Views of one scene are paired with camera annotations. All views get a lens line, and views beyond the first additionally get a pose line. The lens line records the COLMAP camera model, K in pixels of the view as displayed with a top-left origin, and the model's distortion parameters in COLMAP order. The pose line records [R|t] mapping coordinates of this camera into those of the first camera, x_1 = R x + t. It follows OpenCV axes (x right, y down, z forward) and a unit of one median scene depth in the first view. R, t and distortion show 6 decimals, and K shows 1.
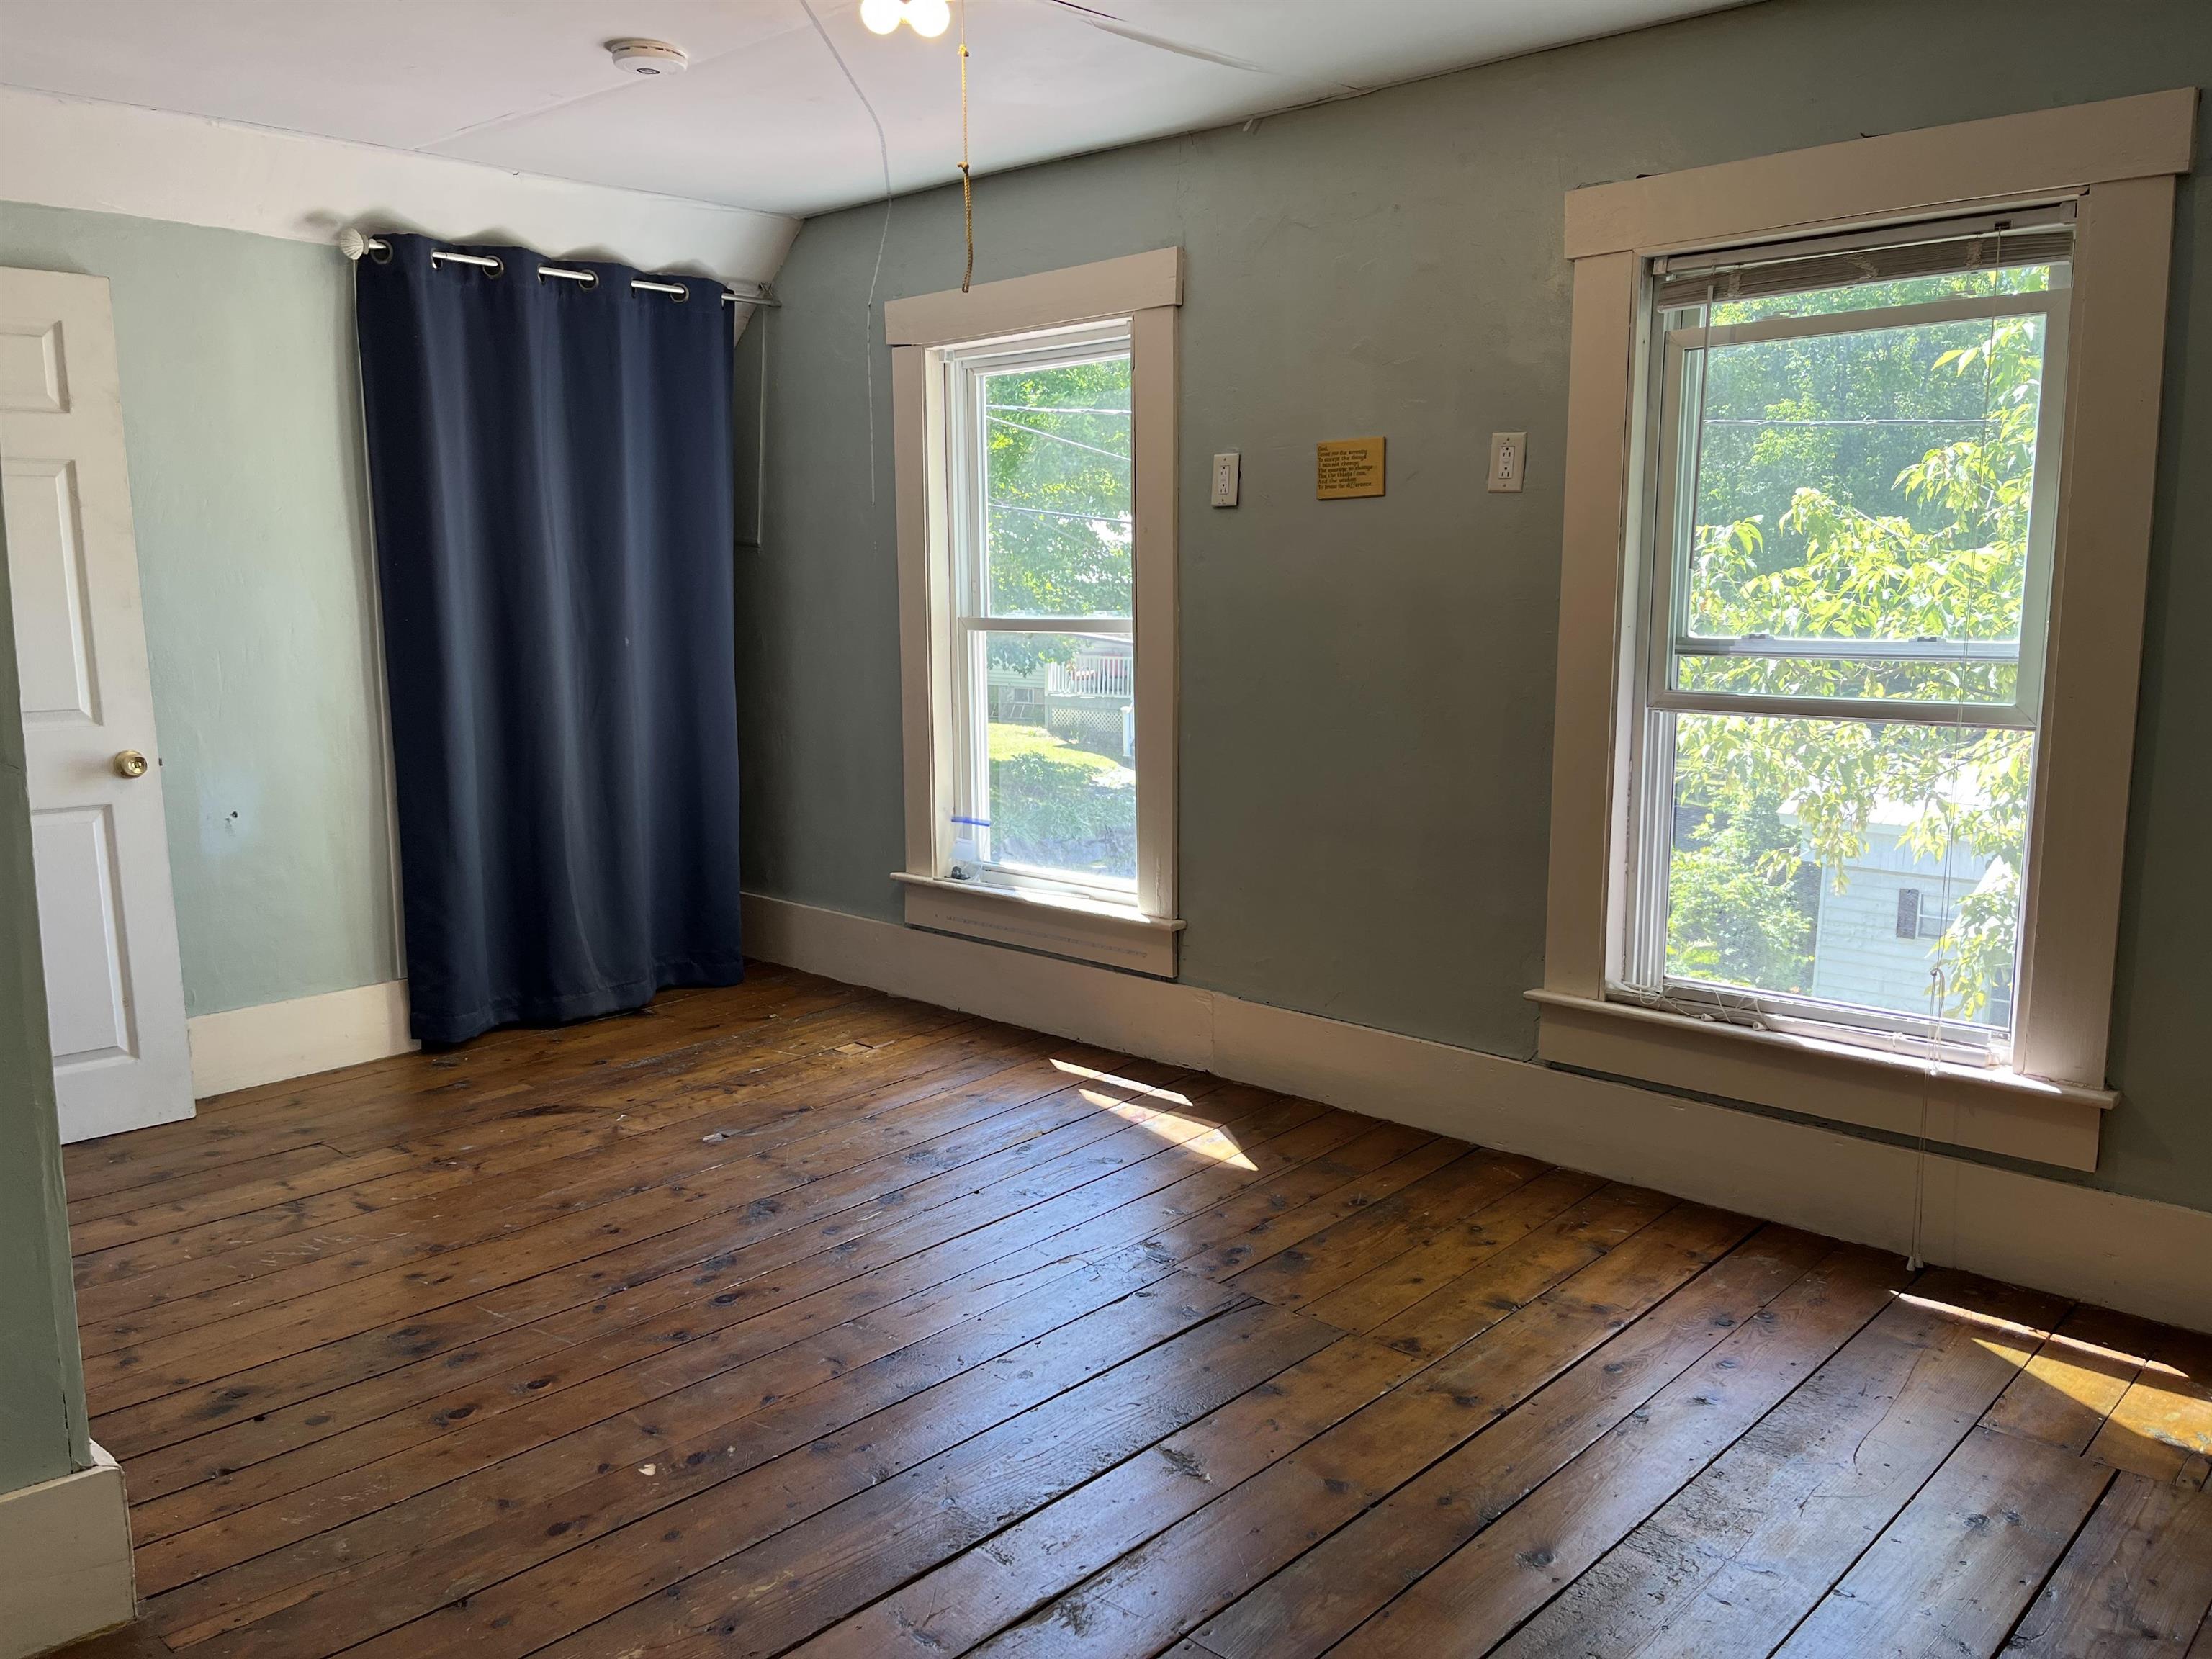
lens RADIAL K [[1666.8, 0, 1106.0], [0, 1666.8, 829.5], [0, 0, 1]] dist [0.017196, -0.030675]
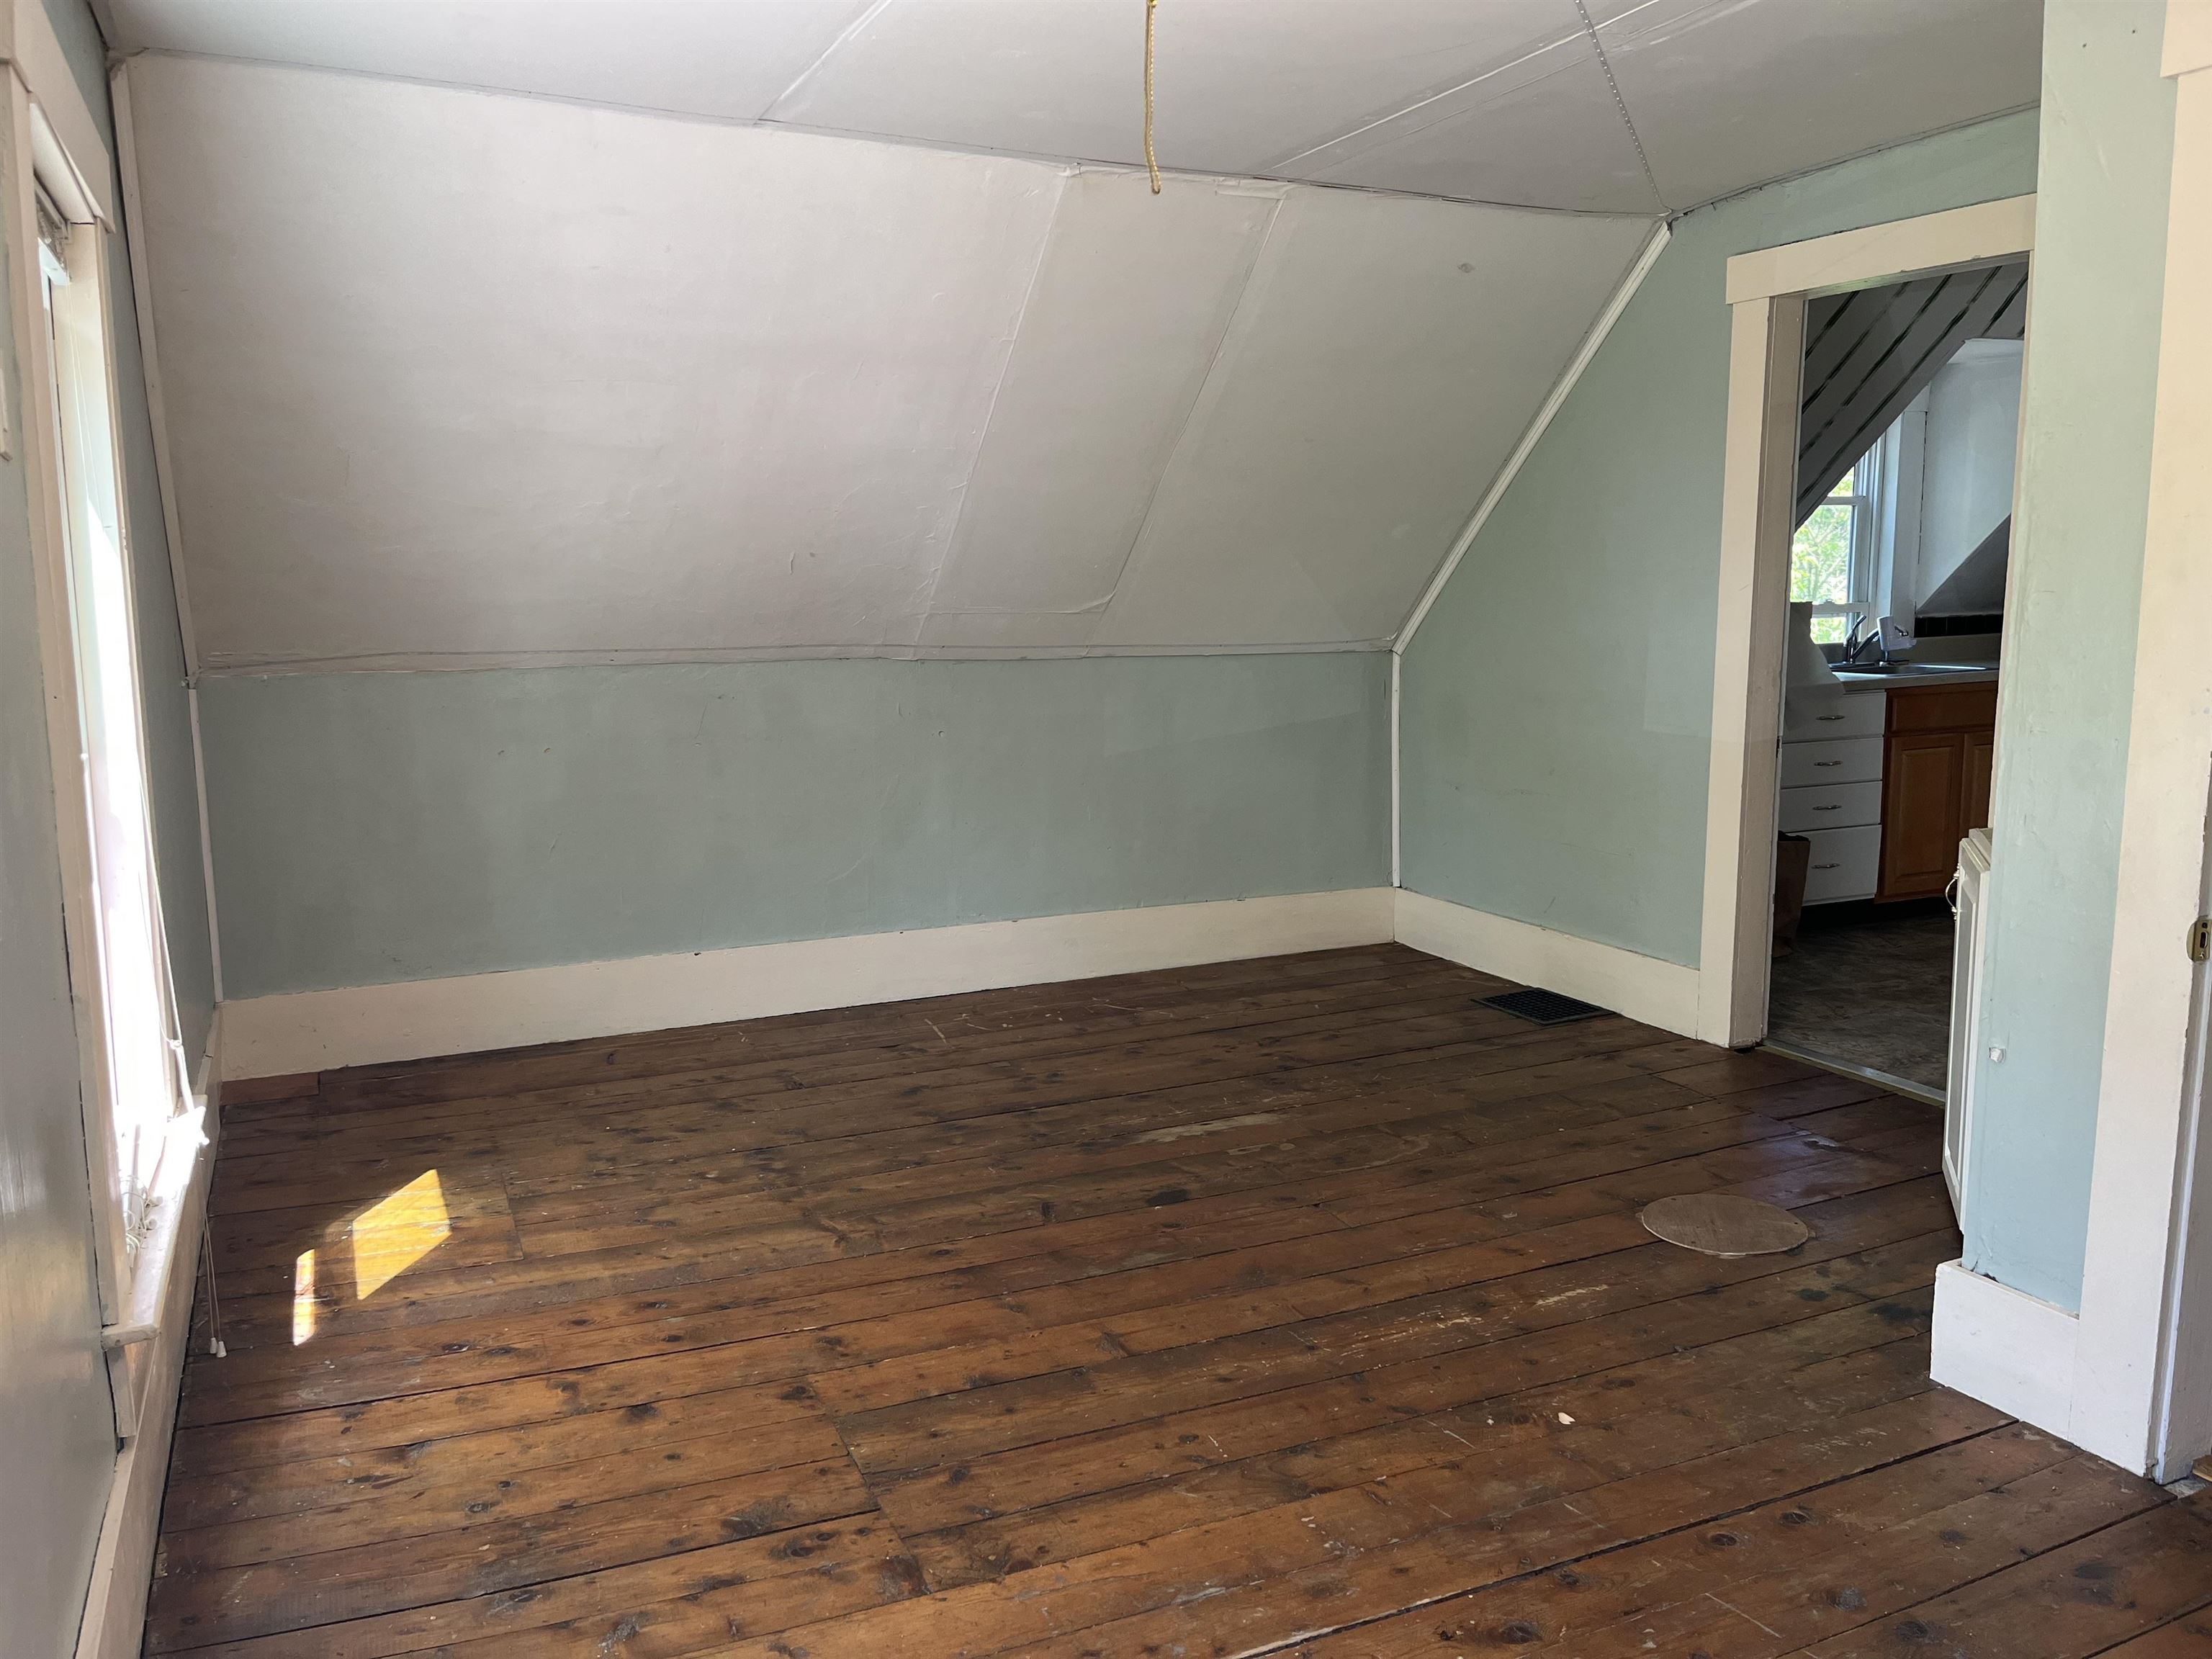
lens RADIAL K [[1666.8, 0, 1106.0], [0, 1666.8, 829.5], [0, 0, 1]] dist [0.017196, -0.030675]
pose [[-0.920541, -0.050231, 0.387403, -0.352184], [0.064140, 0.958805, 0.276729, -0.270412], [-0.385344, 0.279589, -0.879398, 1.724660]]
